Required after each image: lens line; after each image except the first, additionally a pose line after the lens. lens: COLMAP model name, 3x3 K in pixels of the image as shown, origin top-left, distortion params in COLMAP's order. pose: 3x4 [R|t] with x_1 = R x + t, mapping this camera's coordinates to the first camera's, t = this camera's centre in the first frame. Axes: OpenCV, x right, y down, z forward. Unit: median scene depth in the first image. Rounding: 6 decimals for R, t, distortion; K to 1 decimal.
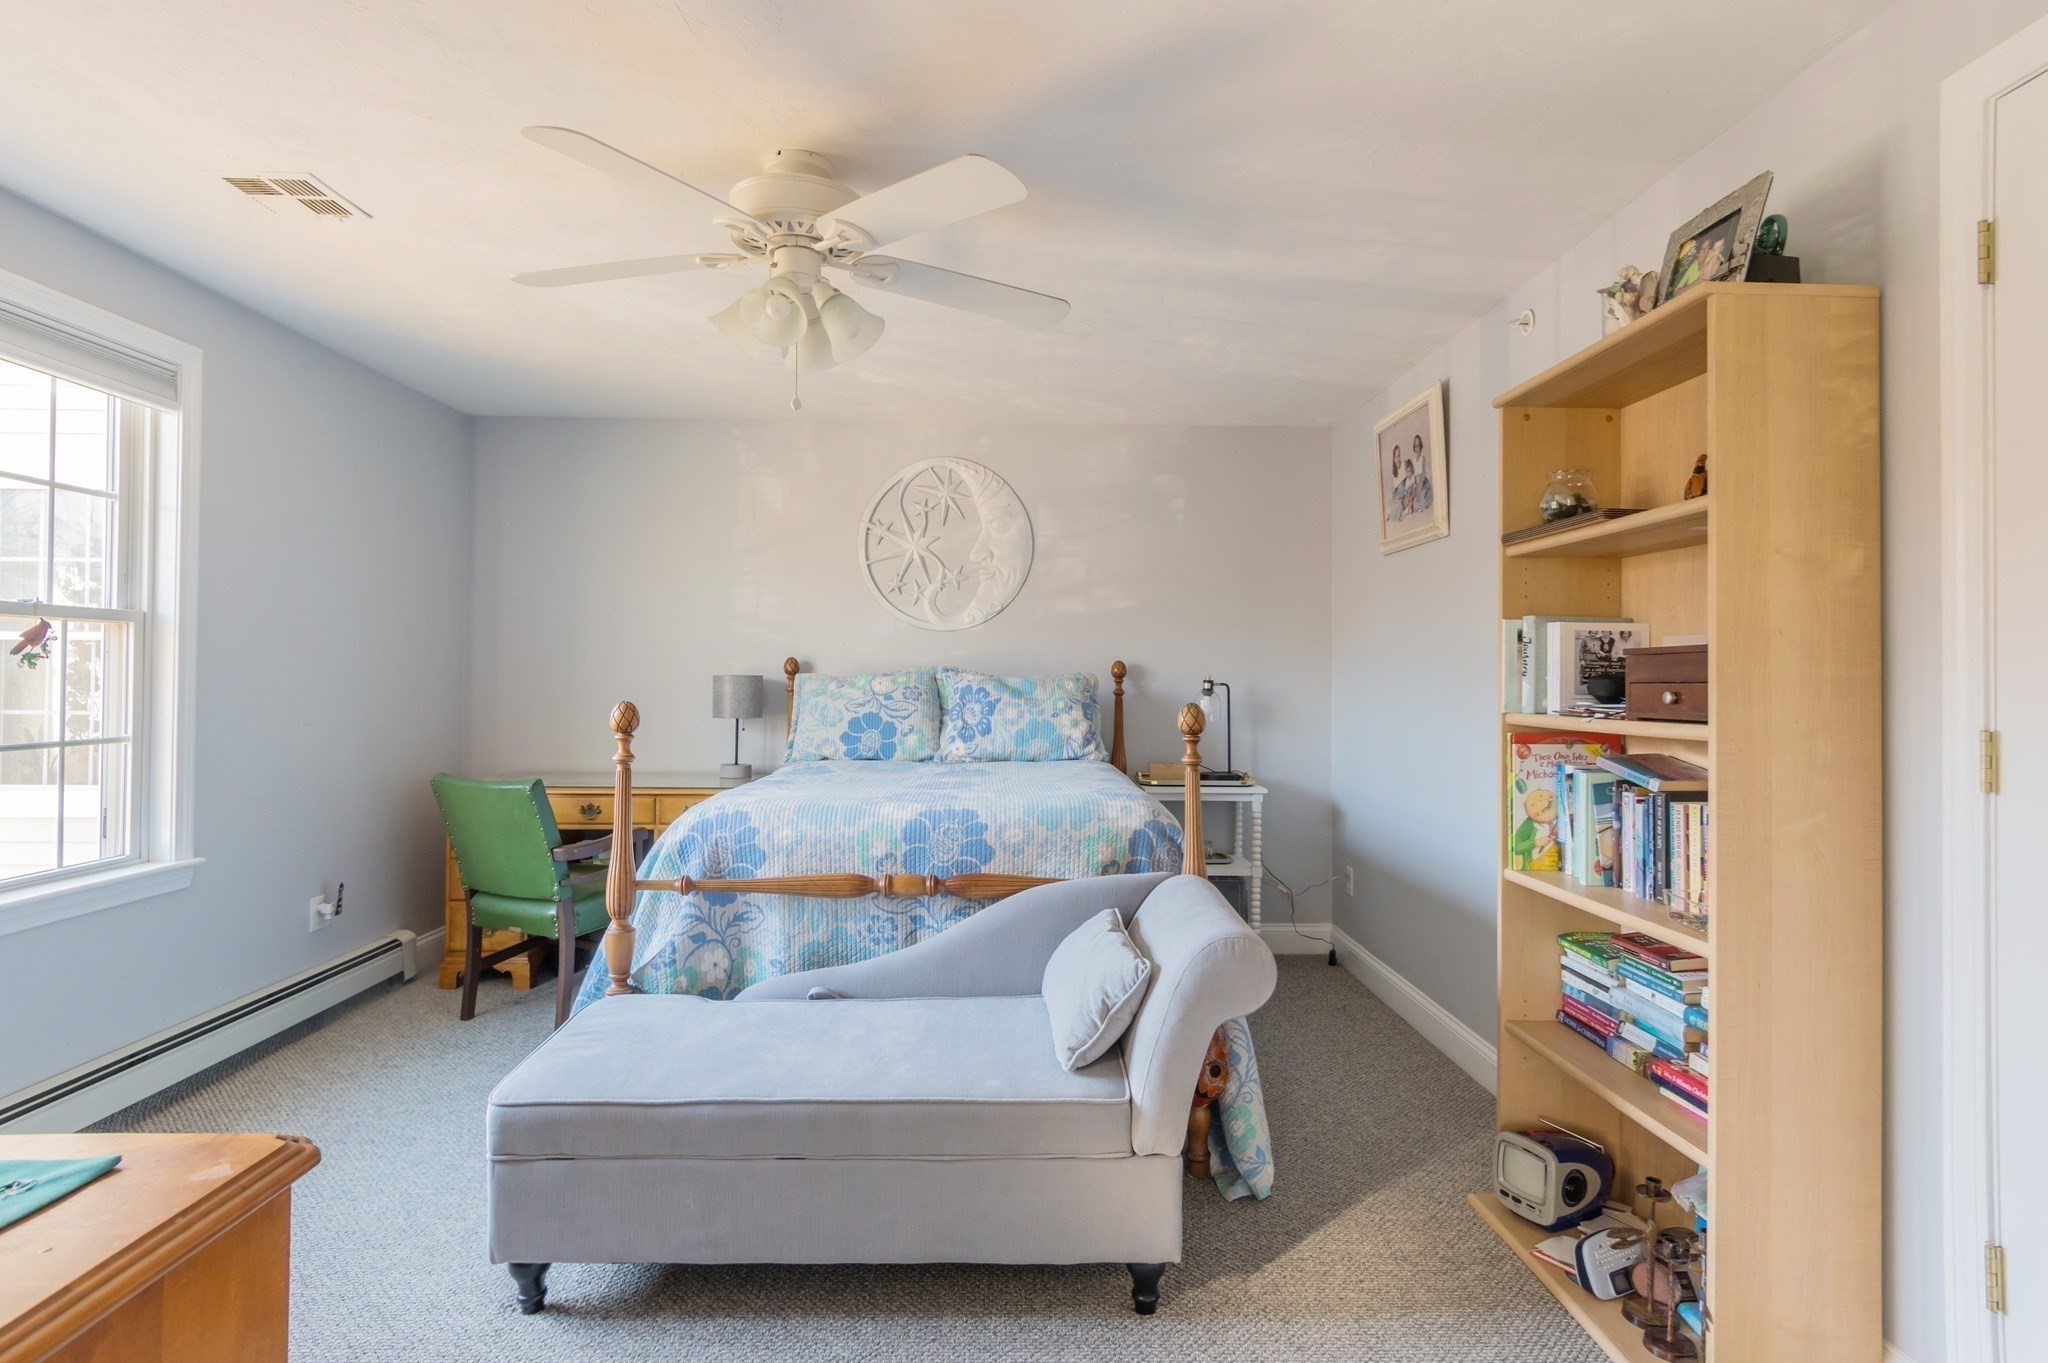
lens RADIAL K [[1056.0, 0, 1034.7], [0, 1056.0, 661.8], [0, 0, 1]] dist [0.002313, -0.001266]
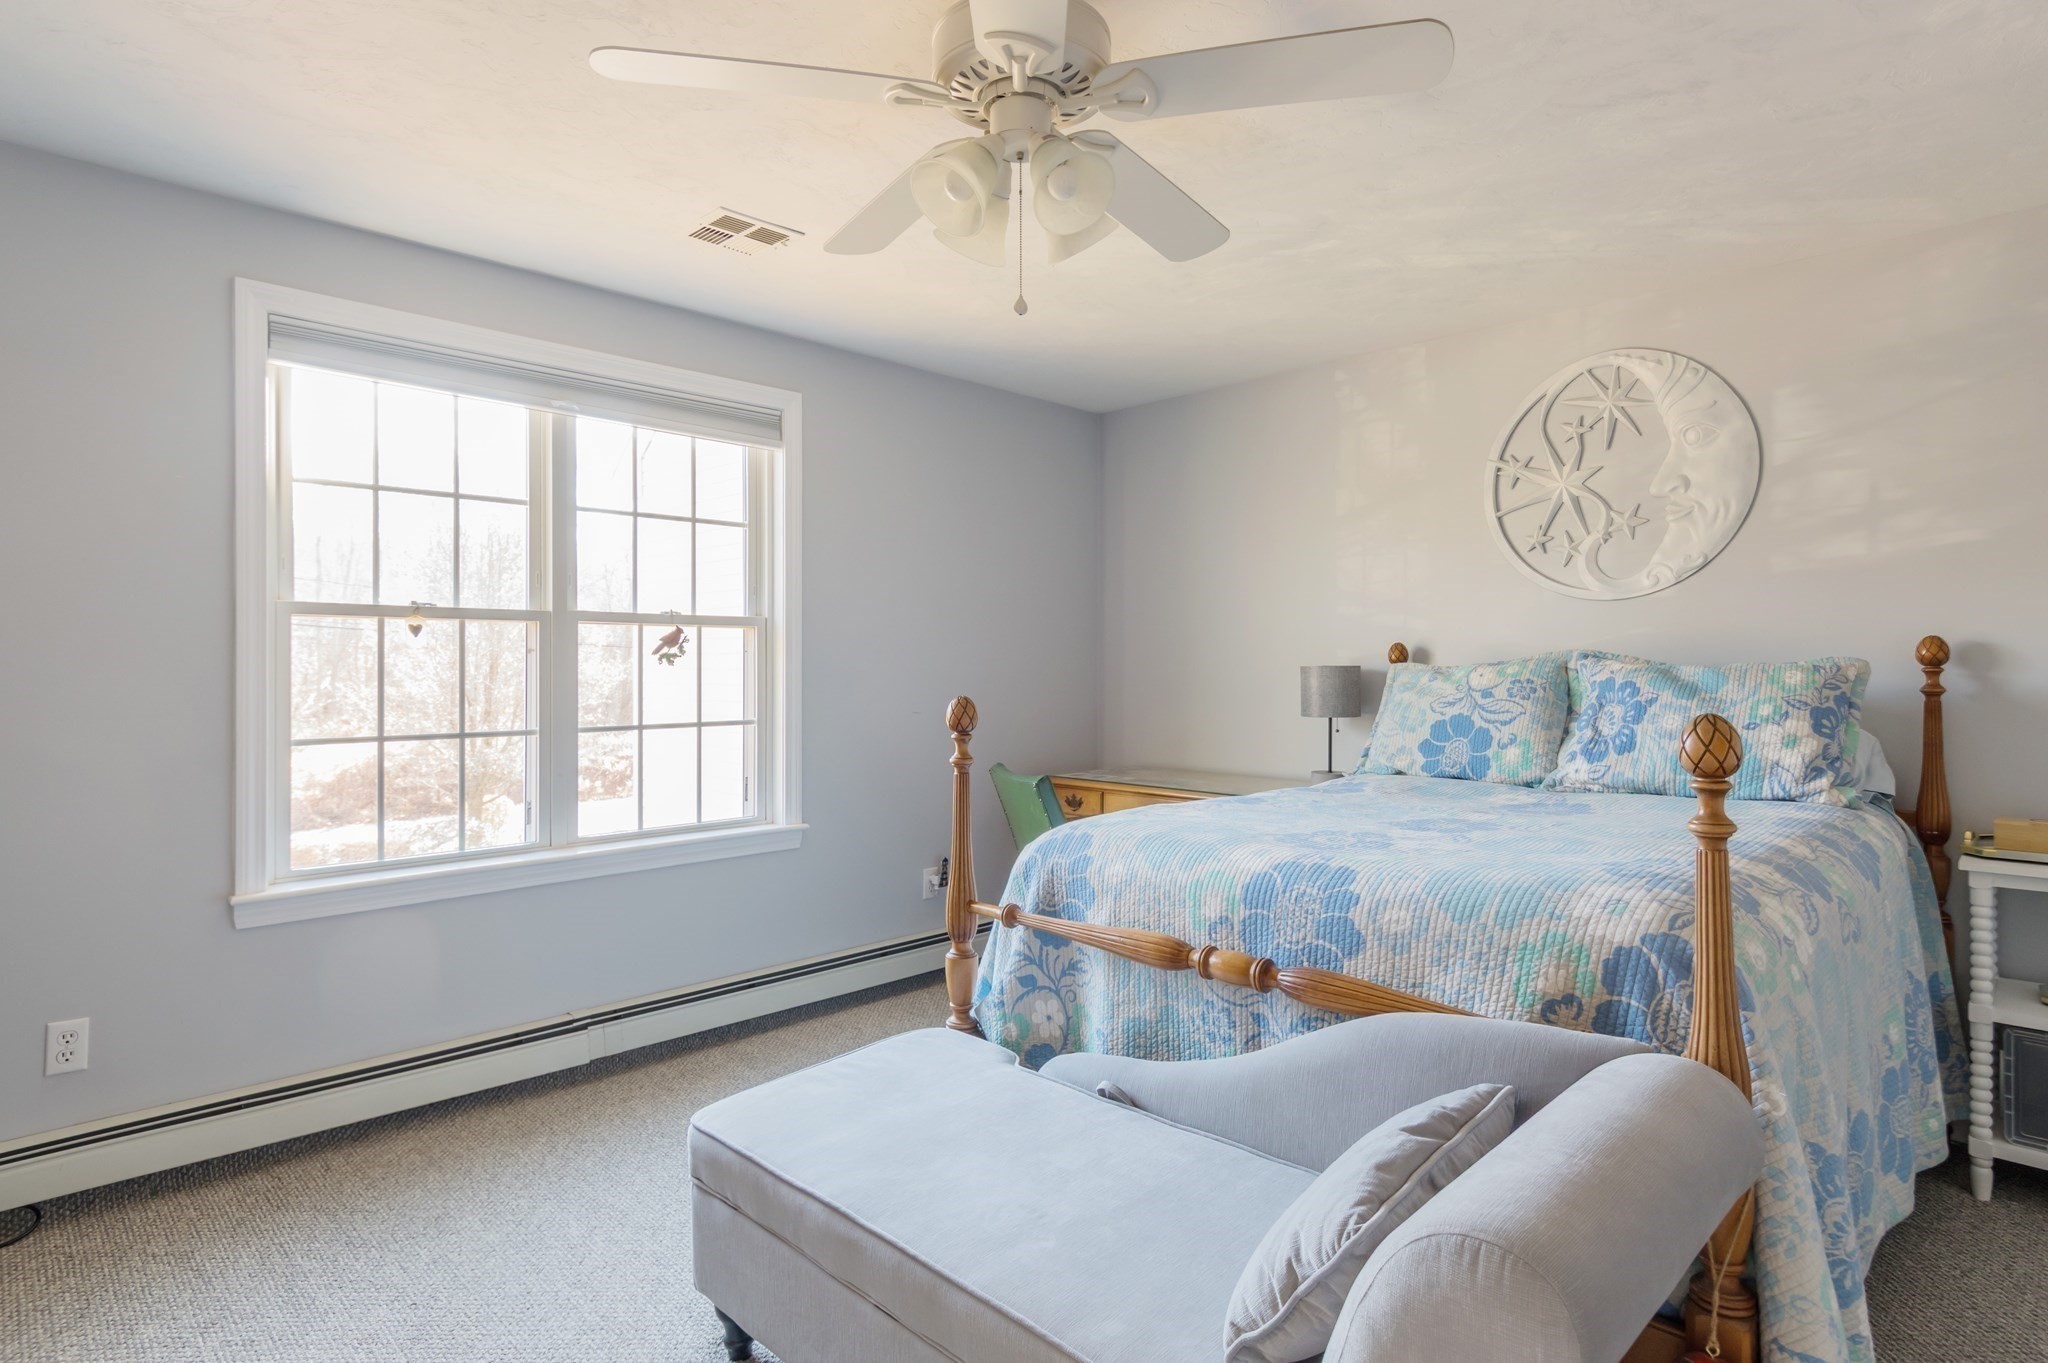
lens RADIAL K [[1072.2, 0, 1021.1], [0, 1072.2, 662.7], [0, 0, 1]] dist [0.014388, -0.021068]
pose [[0.688328, -0.010326, -0.725326, 0.183728], [0.016409, 0.999864, 0.001338, 0.005465], [0.725214, -0.012822, 0.688404, 0.259576]]
